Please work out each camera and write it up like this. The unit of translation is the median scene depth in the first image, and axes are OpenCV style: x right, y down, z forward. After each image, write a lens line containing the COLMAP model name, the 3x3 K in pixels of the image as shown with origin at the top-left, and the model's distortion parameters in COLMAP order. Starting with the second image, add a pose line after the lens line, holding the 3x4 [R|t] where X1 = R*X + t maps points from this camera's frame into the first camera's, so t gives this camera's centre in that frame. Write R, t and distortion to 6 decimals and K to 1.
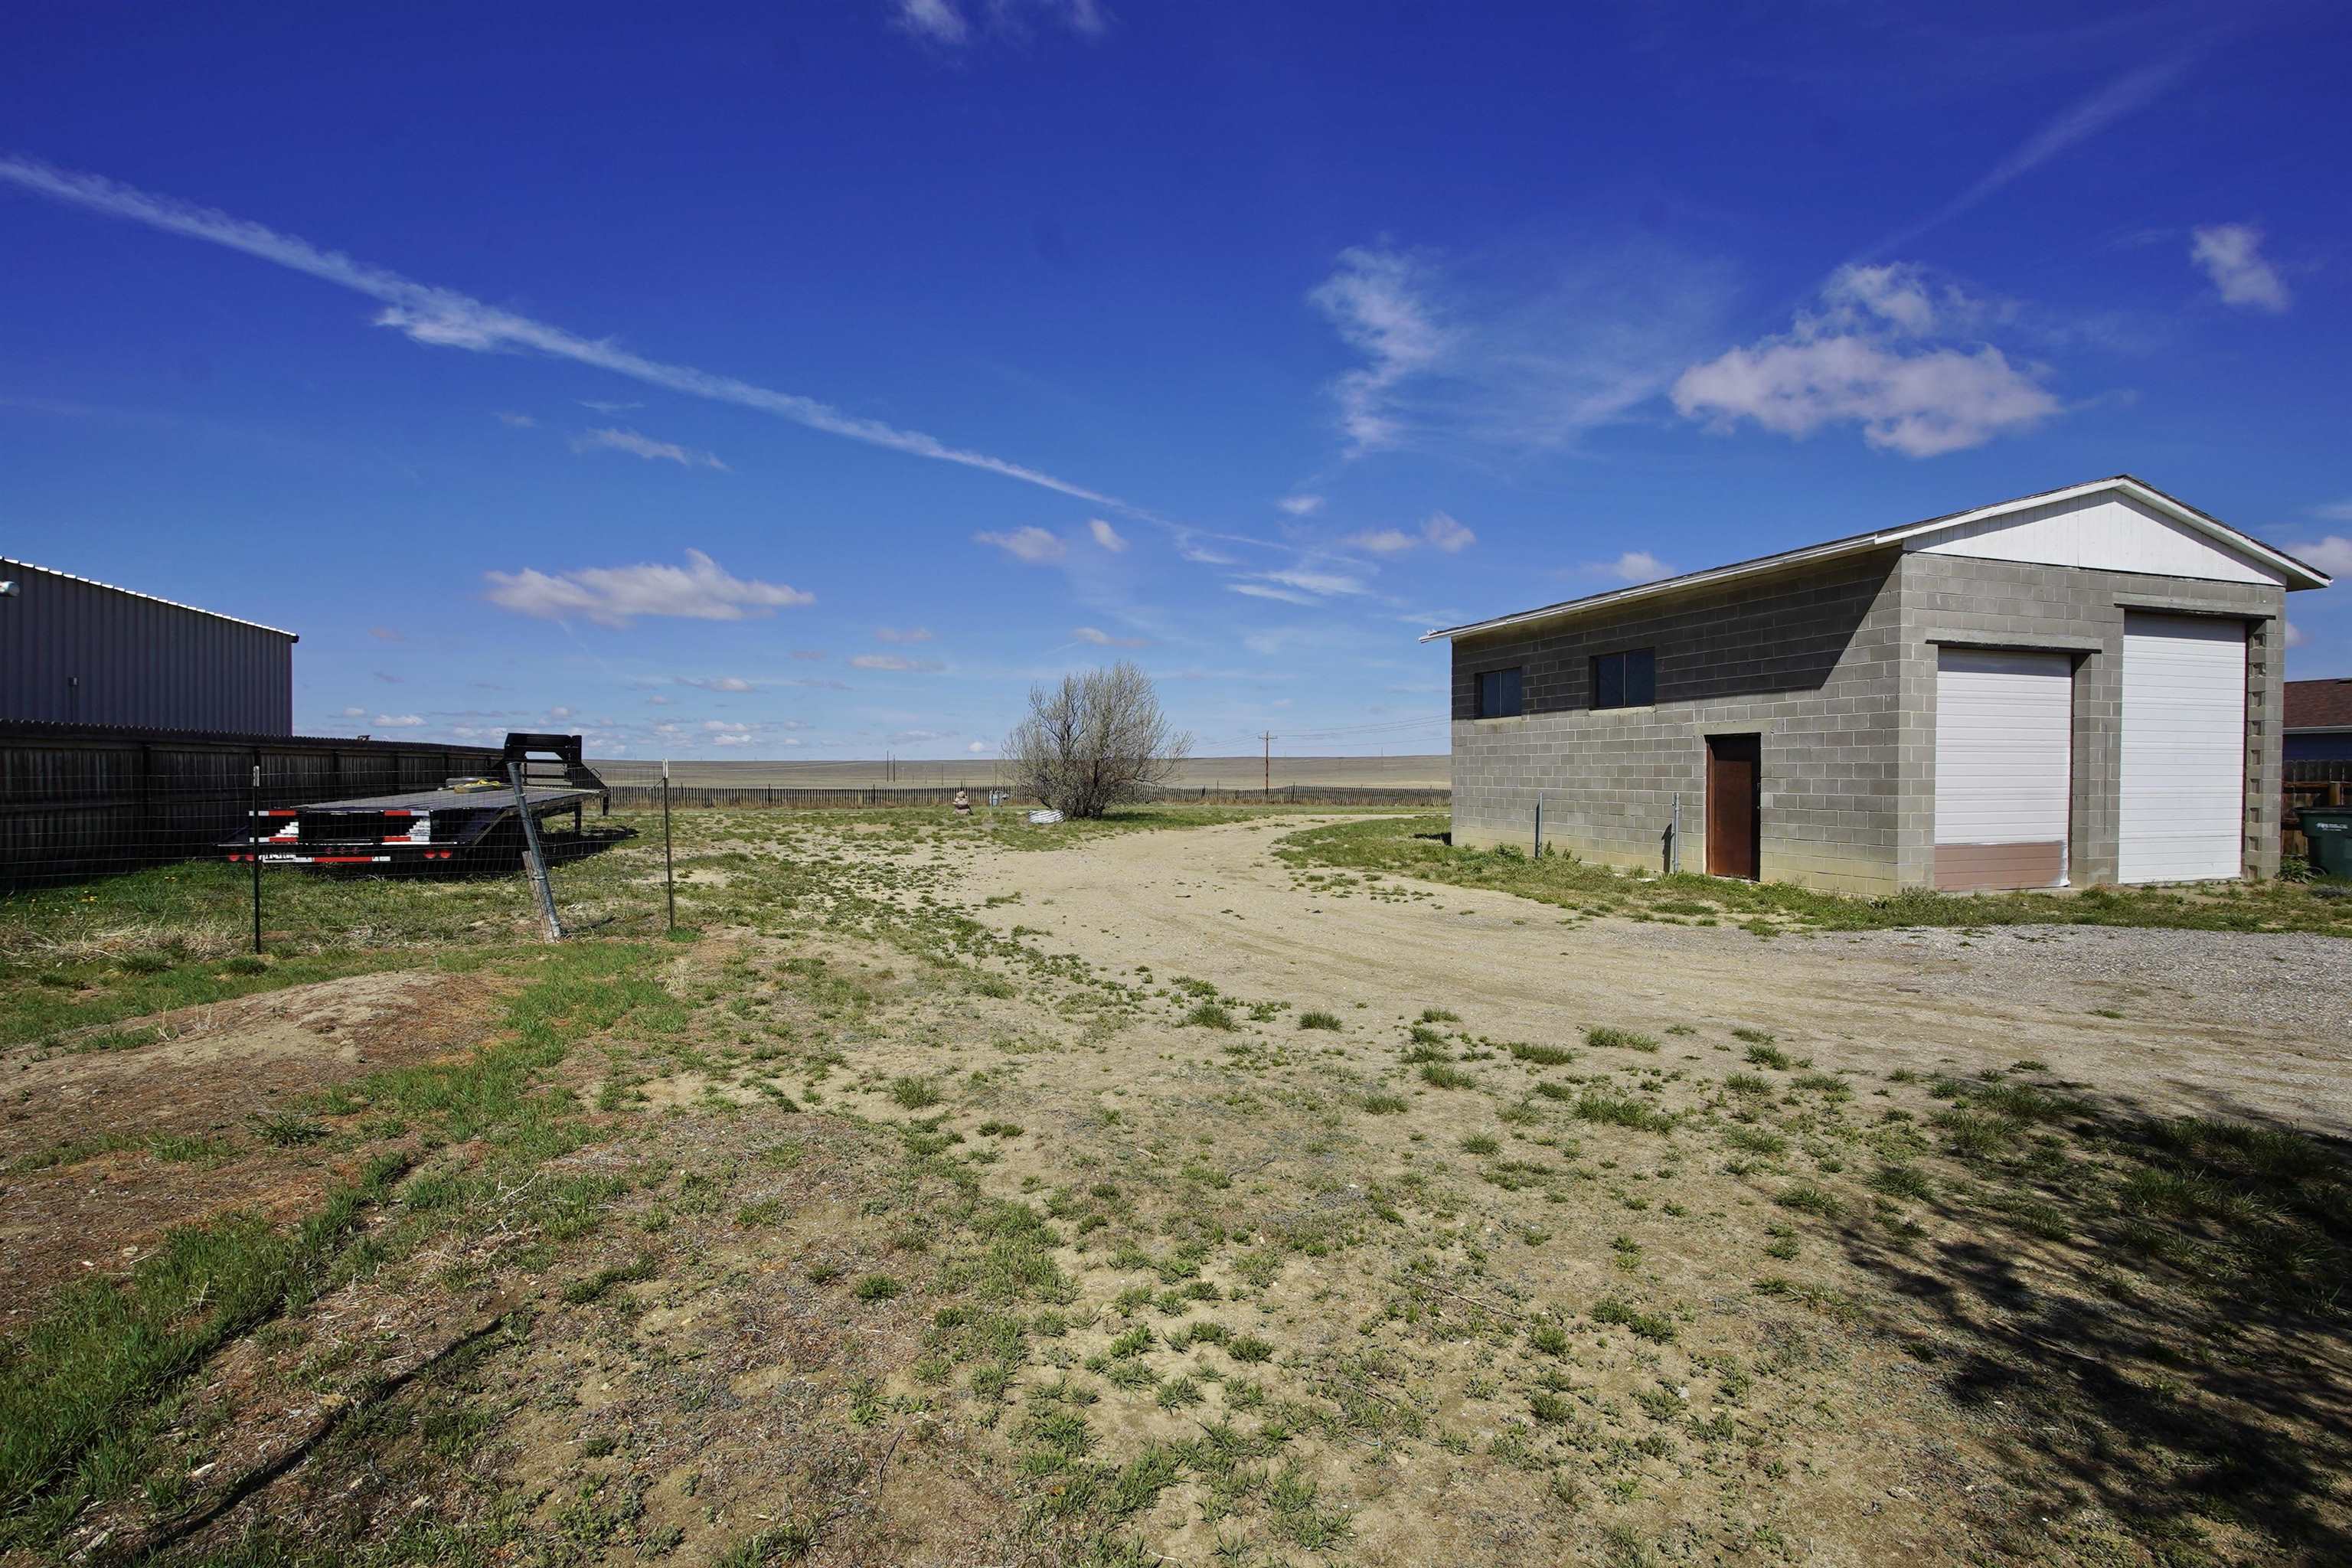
lens RADIAL K [[1074.1, 0, 1173.5], [0, 1074.1, 788.3], [0, 0, 1]] dist [-0.021469, 0.009691]
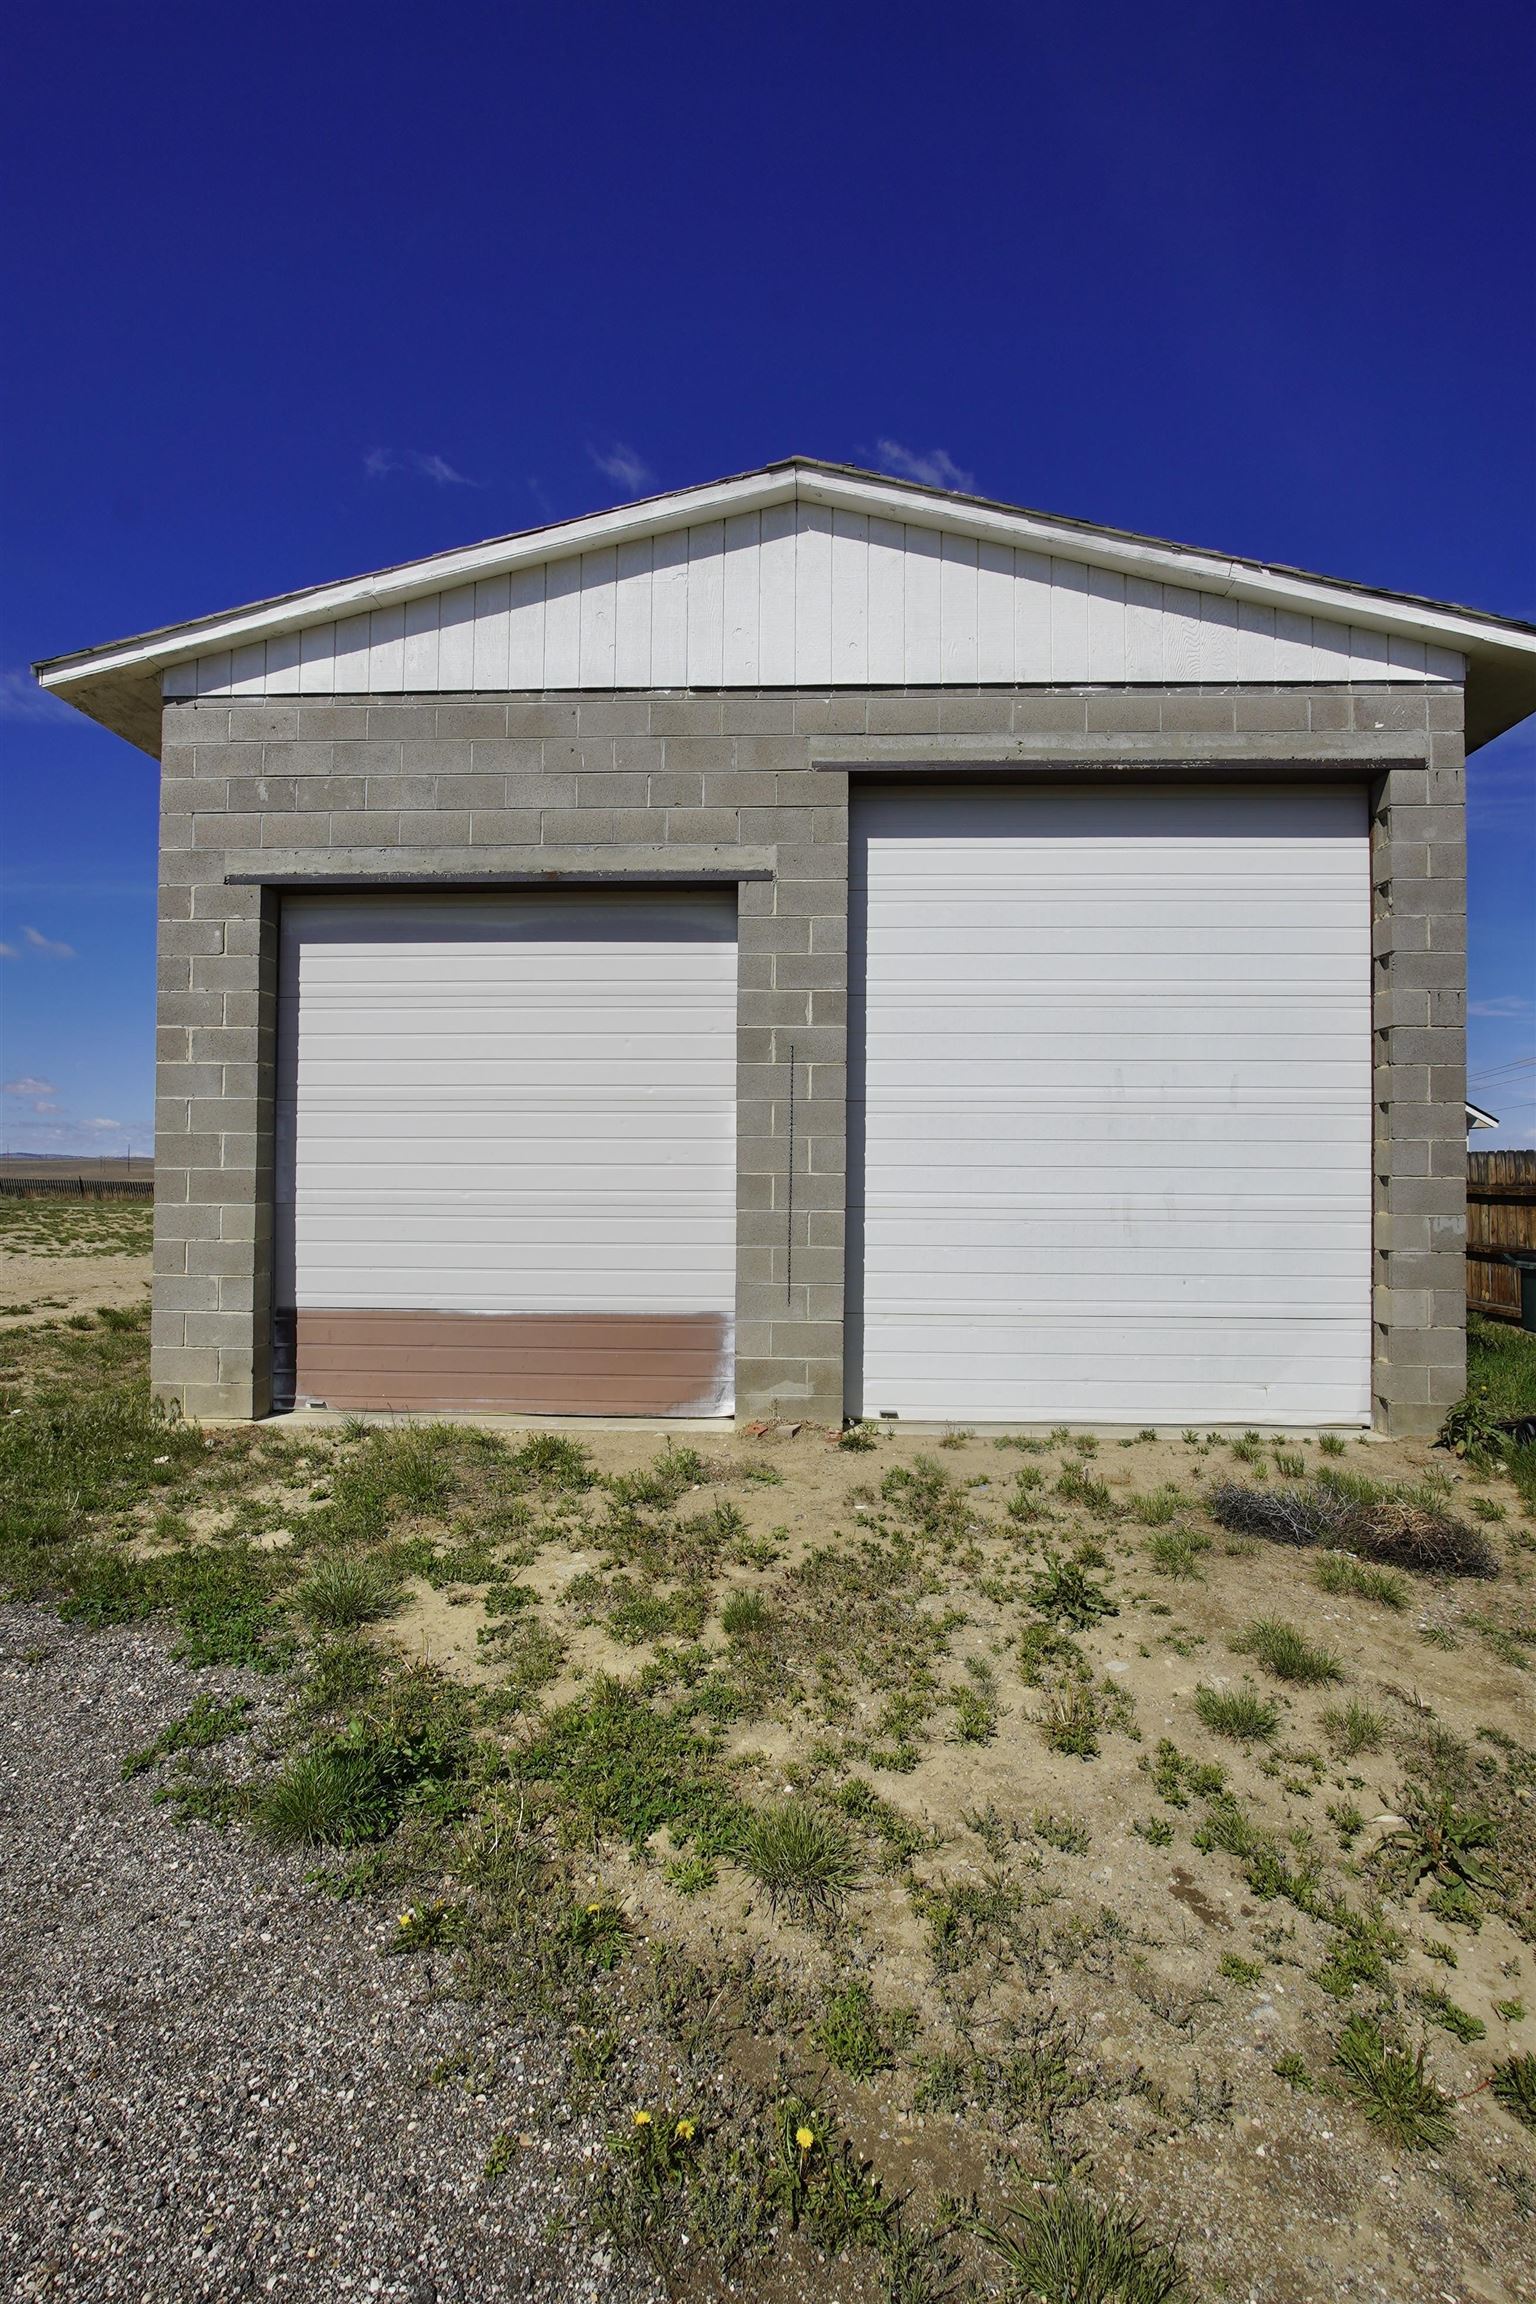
lens RADIAL K [[1052.2, 0, 776.4], [0, 1052.2, 1156.0], [0, 0, 1]] dist [-0.021469, 0.009691]
pose [[0.934650, -0.001362, -0.355566, 1.087737], [-0.014666, 0.998994, -0.042379, 0.002782], [0.355266, 0.044824, 0.933690, 0.645443]]
